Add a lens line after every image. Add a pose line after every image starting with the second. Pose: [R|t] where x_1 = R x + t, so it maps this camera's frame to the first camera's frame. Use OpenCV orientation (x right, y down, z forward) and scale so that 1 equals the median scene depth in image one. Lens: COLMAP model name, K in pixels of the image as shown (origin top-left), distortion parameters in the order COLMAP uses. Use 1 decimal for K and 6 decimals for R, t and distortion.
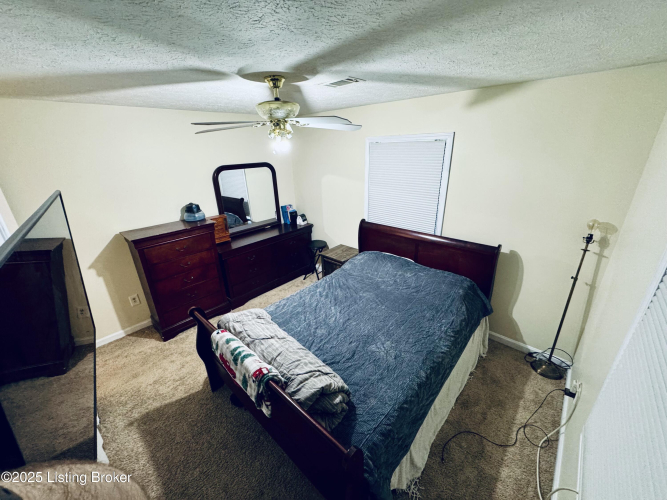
lens RADIAL K [[266.3, 0, 333.5], [0, 266.3, 250.0], [0, 0, 1]] dist [0.002124, 0.000289]
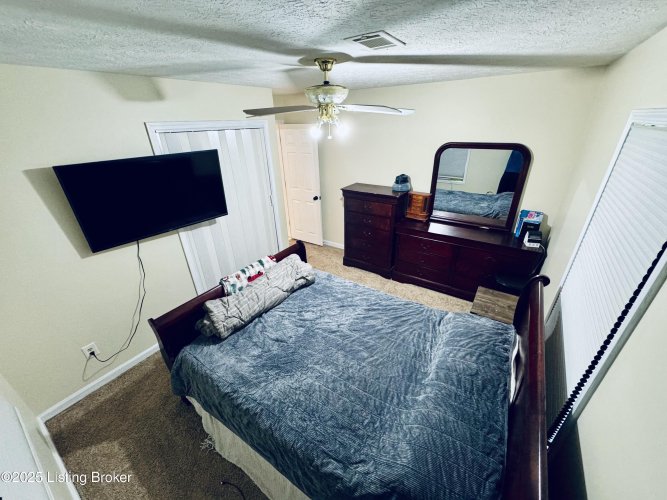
lens RADIAL K [[266.3, 0, 333.5], [0, 266.3, 250.0], [0, 0, 1]] dist [0.002124, 0.000289]
pose [[0.144825, 0.462499, -0.874712, 0.512515], [-0.338472, 0.853856, 0.395431, -0.242234], [0.929765, 0.238797, 0.280203, 0.495513]]
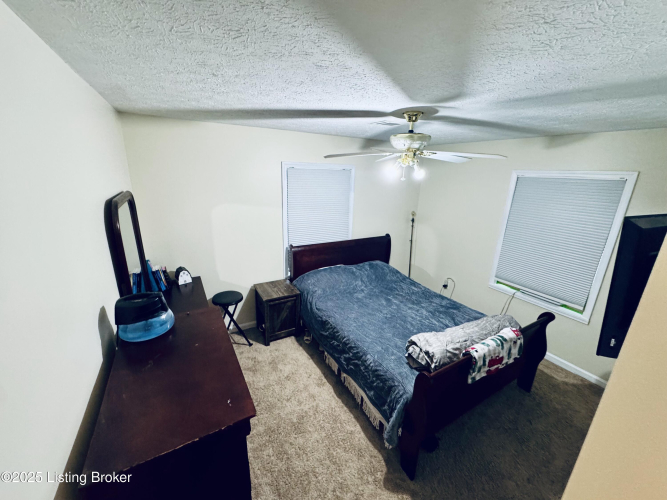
lens RADIAL K [[266.3, 0, 333.5], [0, 266.3, 250.0], [0, 0, 1]] dist [0.002124, 0.000289]
pose [[0.303604, -0.232103, 0.924096, -0.797307], [0.311060, 0.940879, 0.134122, -0.194582], [-0.900592, 0.246729, 0.357852, 0.571568]]
